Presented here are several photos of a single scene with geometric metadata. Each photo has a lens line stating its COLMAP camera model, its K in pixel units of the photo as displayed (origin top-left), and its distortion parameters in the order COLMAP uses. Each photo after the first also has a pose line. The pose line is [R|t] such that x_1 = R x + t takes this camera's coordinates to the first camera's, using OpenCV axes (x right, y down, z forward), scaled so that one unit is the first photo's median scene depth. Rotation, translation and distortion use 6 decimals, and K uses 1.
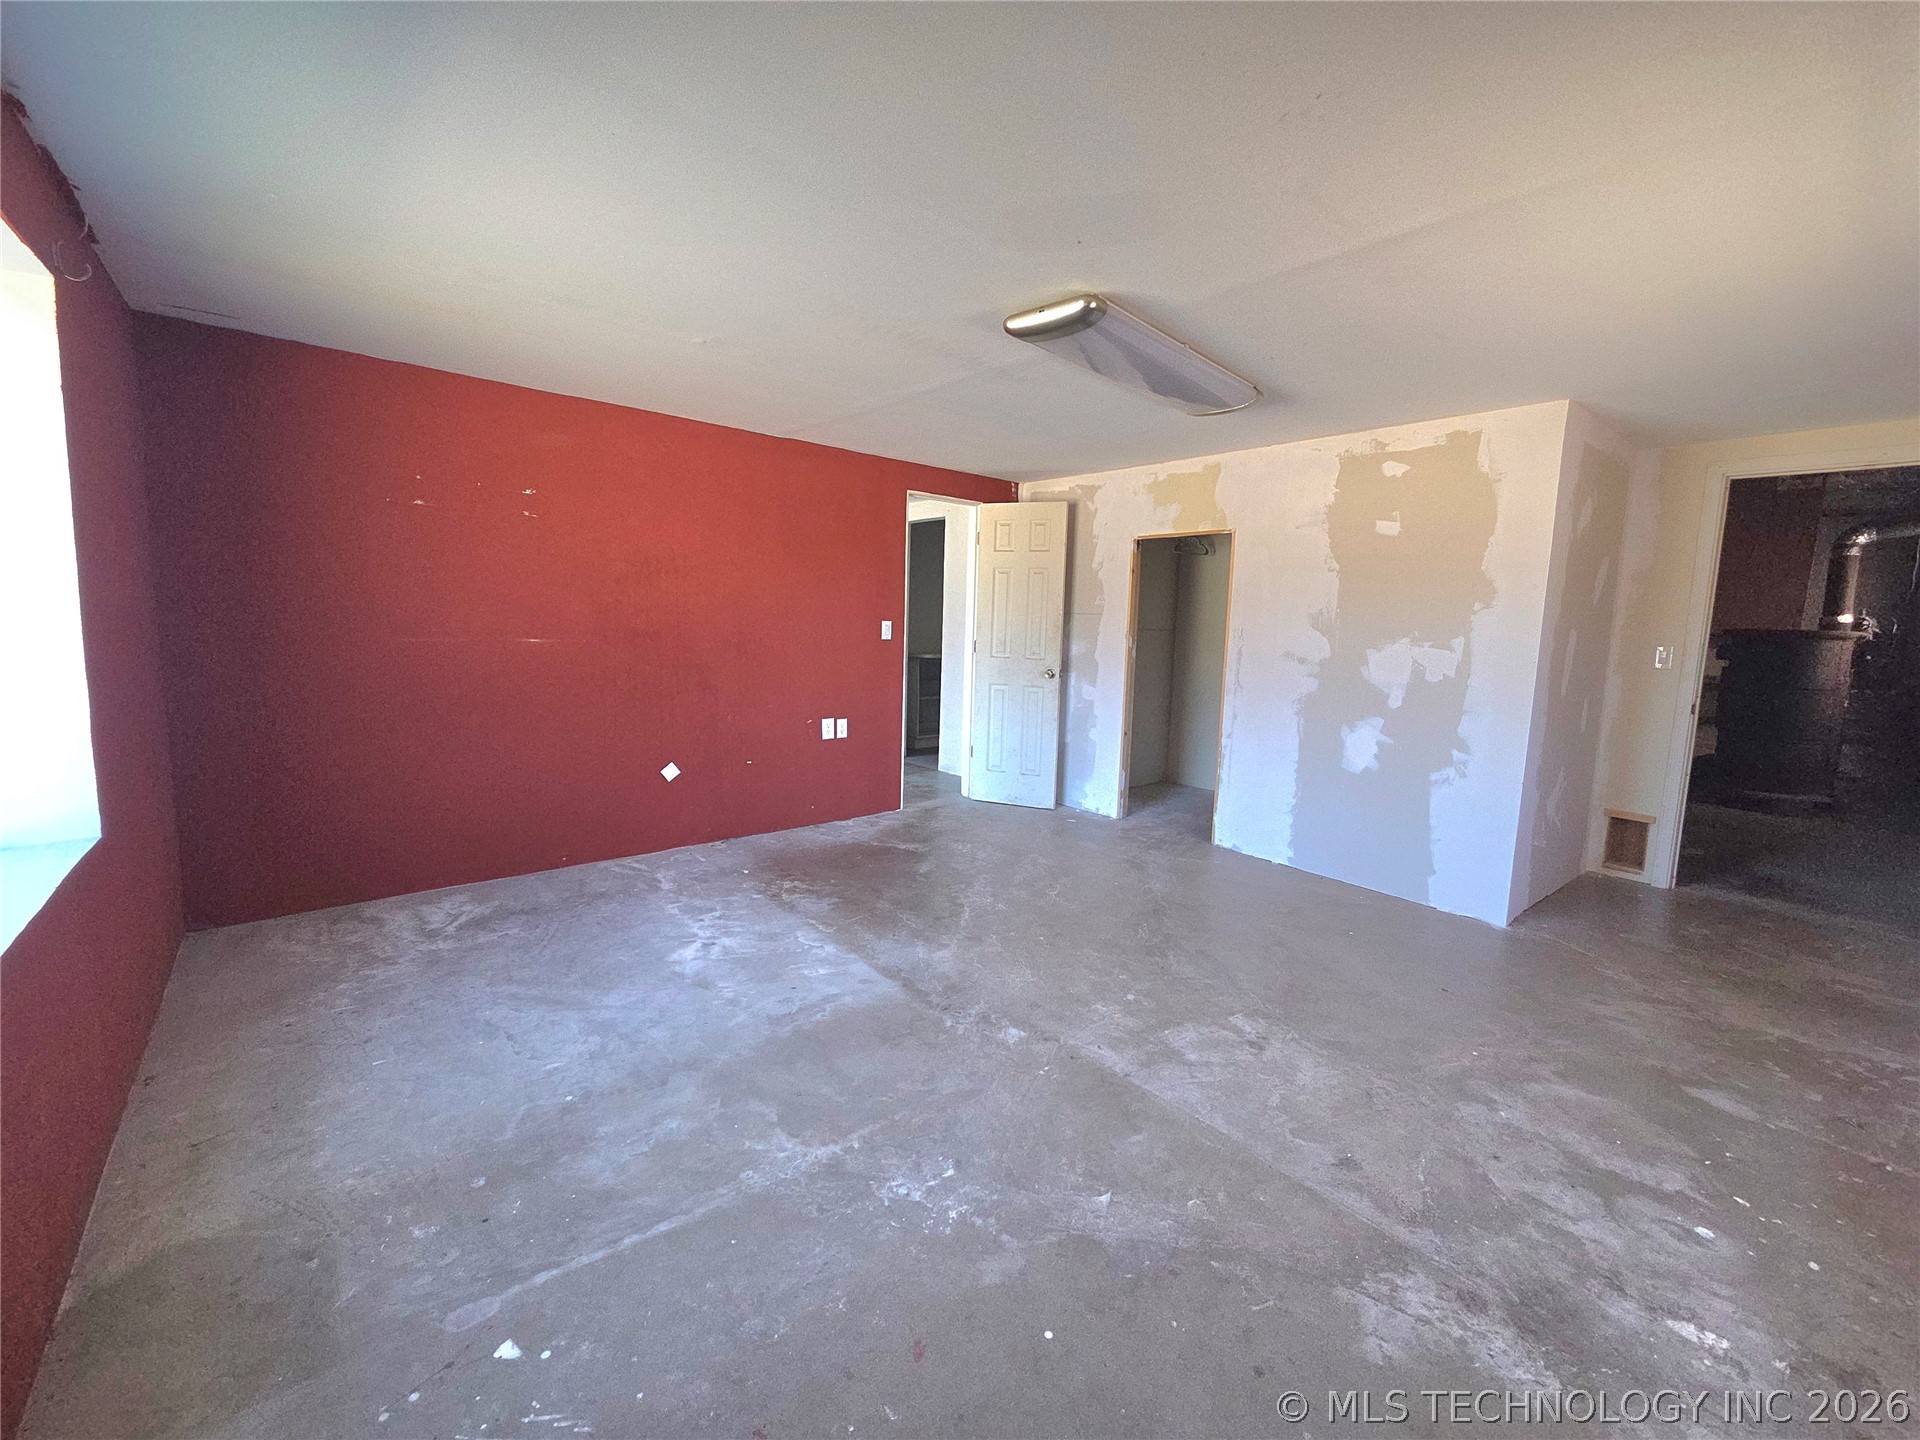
lens RADIAL K [[780.2, 0, 972.2], [0, 780.2, 721.2], [0, 0, 1]] dist [0.004715, -0.000040]
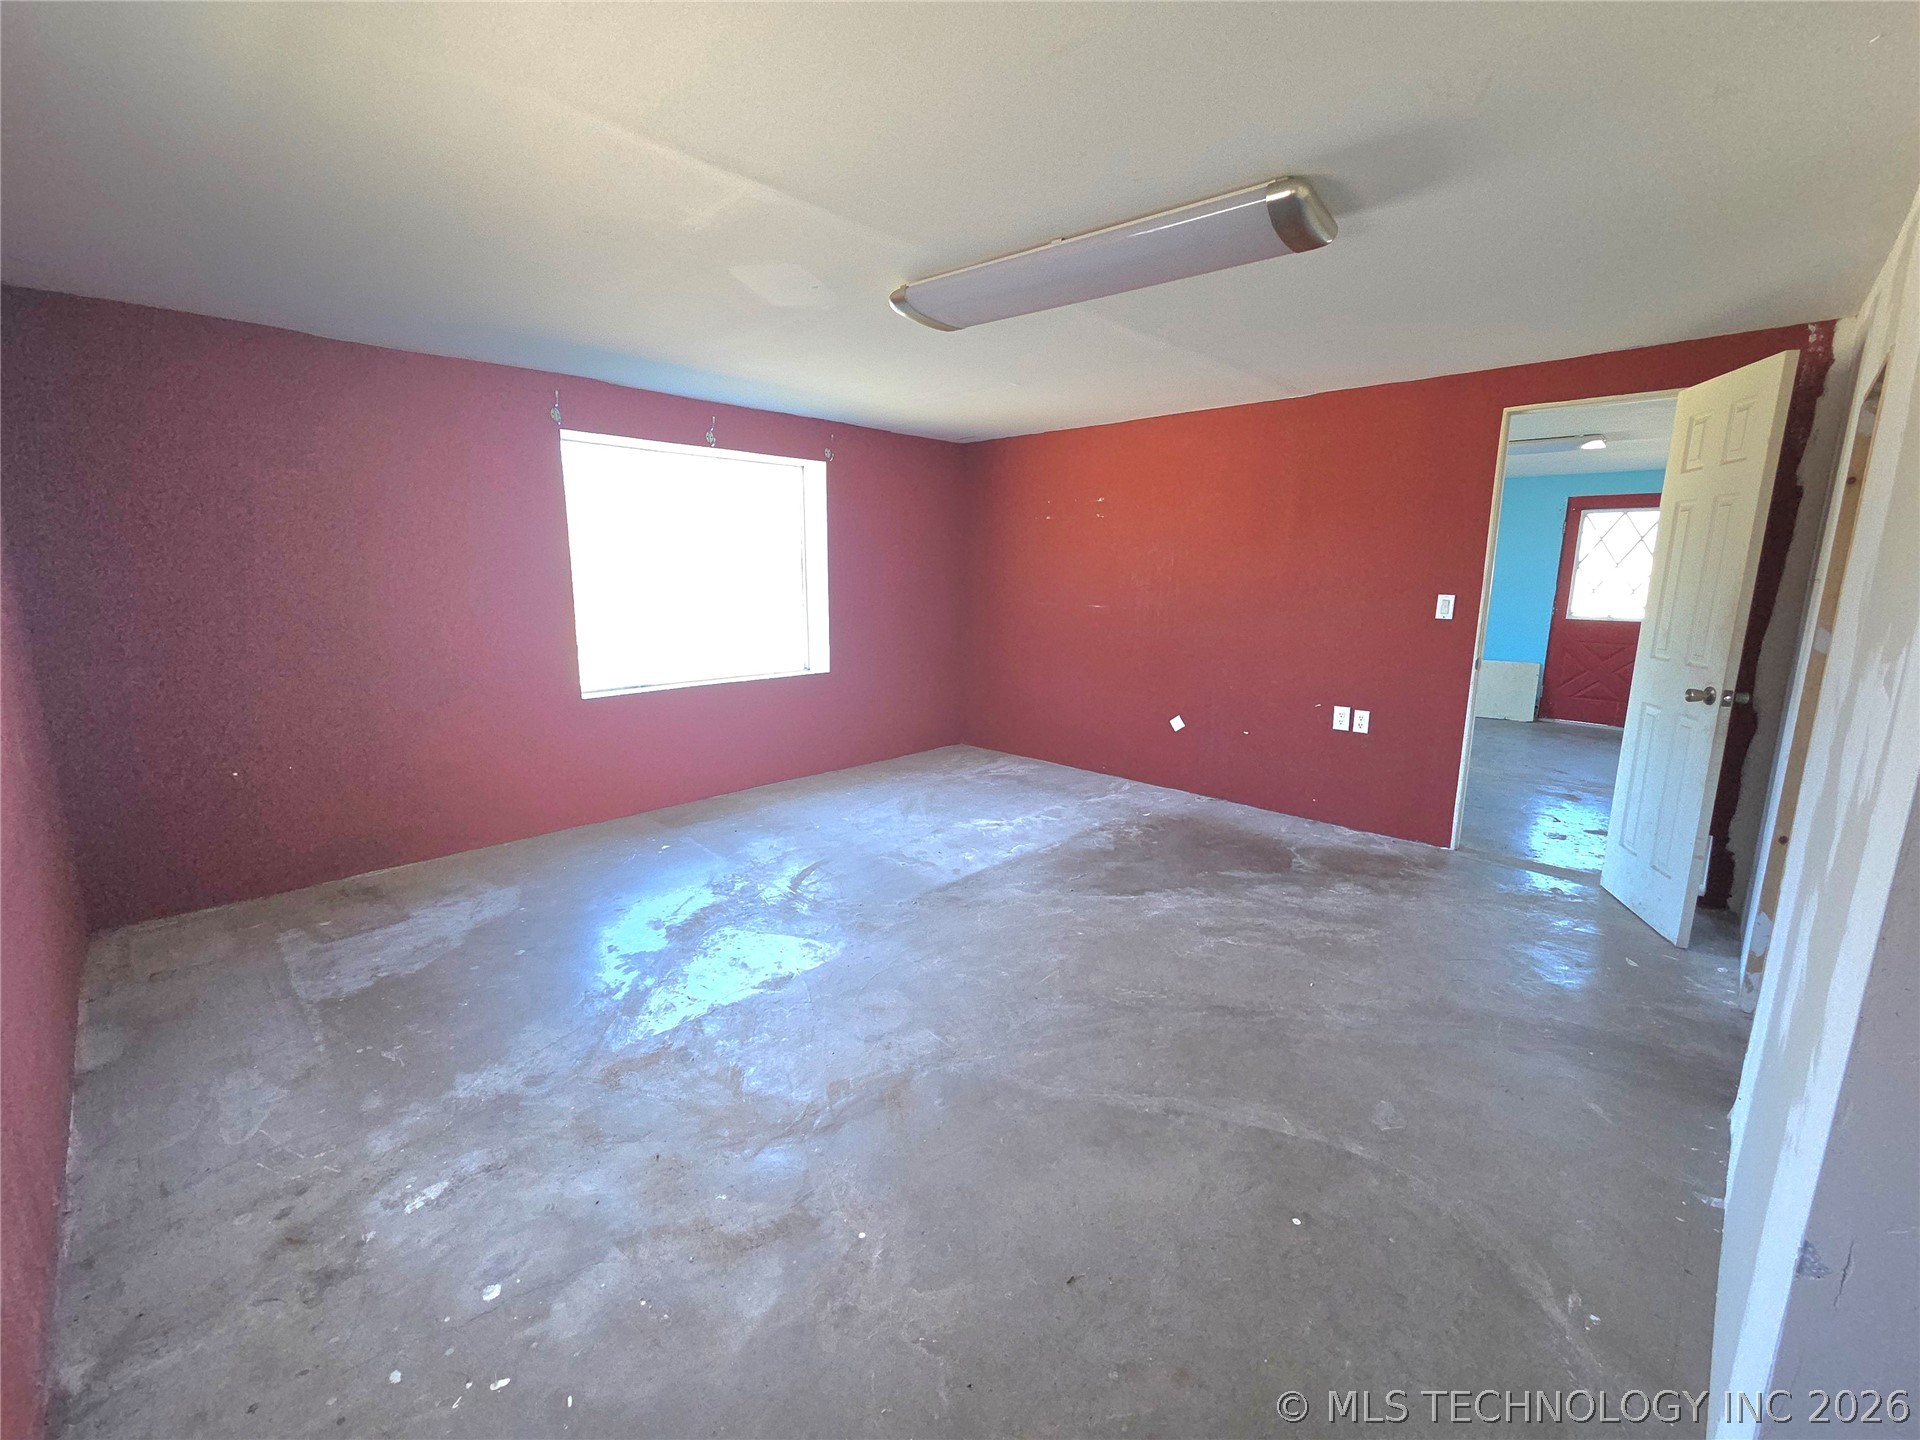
lens RADIAL K [[780.2, 0, 975.3], [0, 780.2, 719.9], [0, 0, 1]] dist [0.004715, -0.000040]
pose [[0.097506, 0.160392, -0.982226, 1.074524], [-0.136911, 0.979707, 0.146389, -0.101954], [0.985773, 0.120204, 0.117487, 0.836624]]
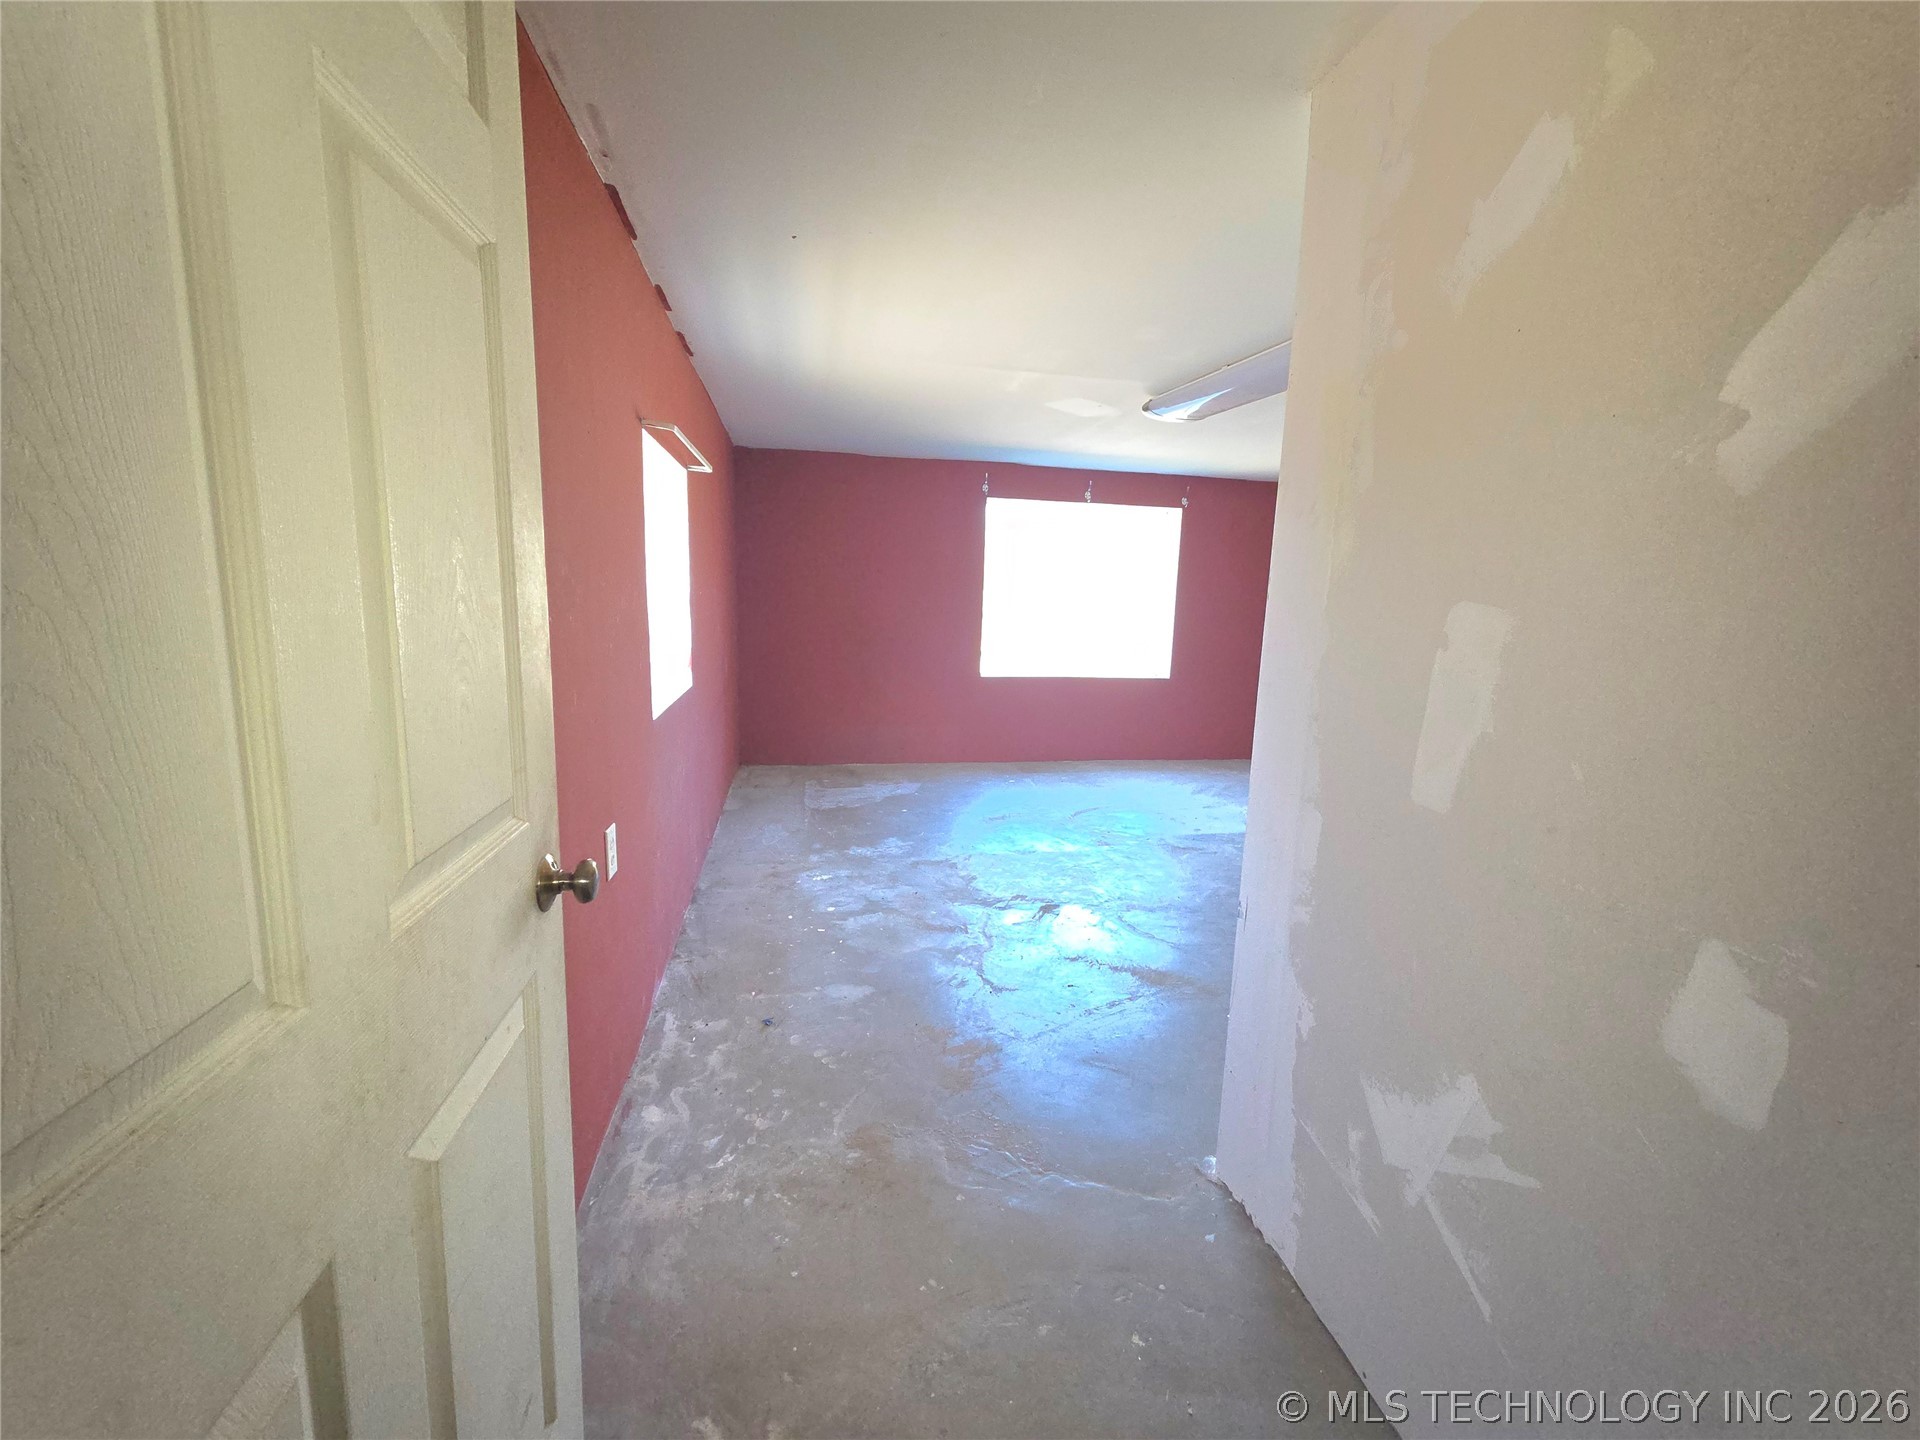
lens RADIAL K [[780.2, 0, 974.7], [0, 780.2, 716.2], [0, 0, 1]] dist [0.004715, -0.000040]
pose [[-0.481215, 0.091044, -0.871862, 1.455453], [-0.165572, 0.967250, 0.192391, -0.127671], [0.860824, 0.236937, -0.450381, 1.255036]]
